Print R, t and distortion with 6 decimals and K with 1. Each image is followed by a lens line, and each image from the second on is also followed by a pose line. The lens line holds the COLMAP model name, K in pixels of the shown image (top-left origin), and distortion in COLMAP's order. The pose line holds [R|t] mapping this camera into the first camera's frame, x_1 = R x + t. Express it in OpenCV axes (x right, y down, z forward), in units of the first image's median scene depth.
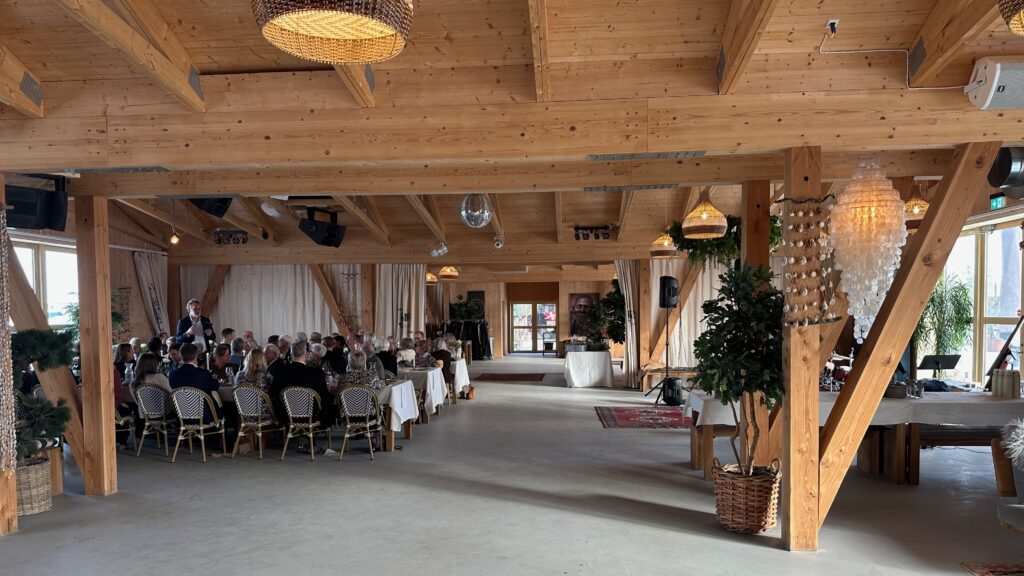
lens RADIAL K [[696.3, 0, 512.8], [0, 696.3, 291.3], [0, 0, 1]] dist [-0.009351, -0.000913]
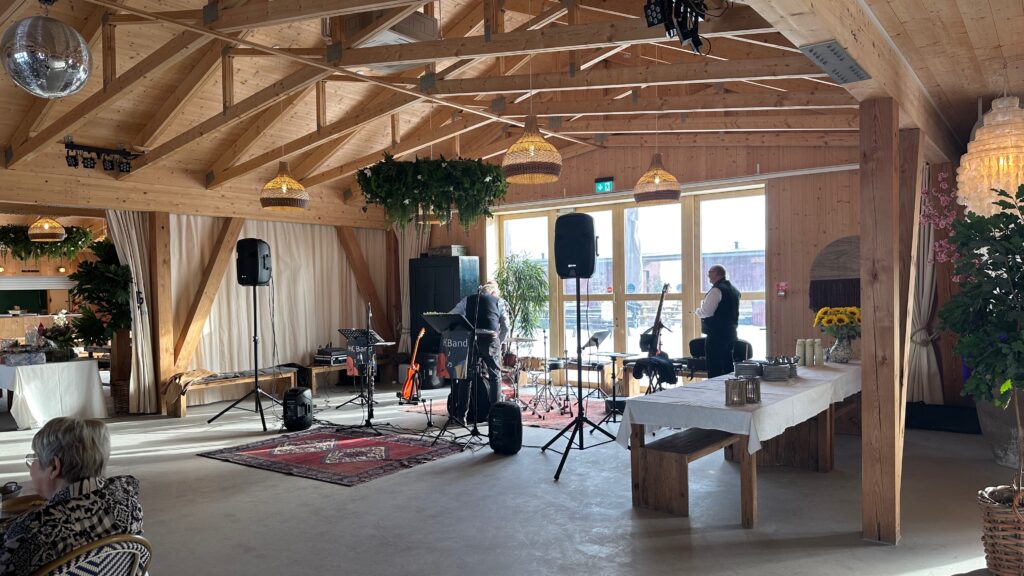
lens RADIAL K [[696.3, 0, 510.6], [0, 696.3, 288.1], [0, 0, 1]] dist [-0.009351, -0.000913]
pose [[0.508237, -0.003197, 0.861211, -0.209990], [-0.014299, 0.999824, 0.012150, 0.012414], [-0.861098, -0.018490, 0.508102, 0.407280]]
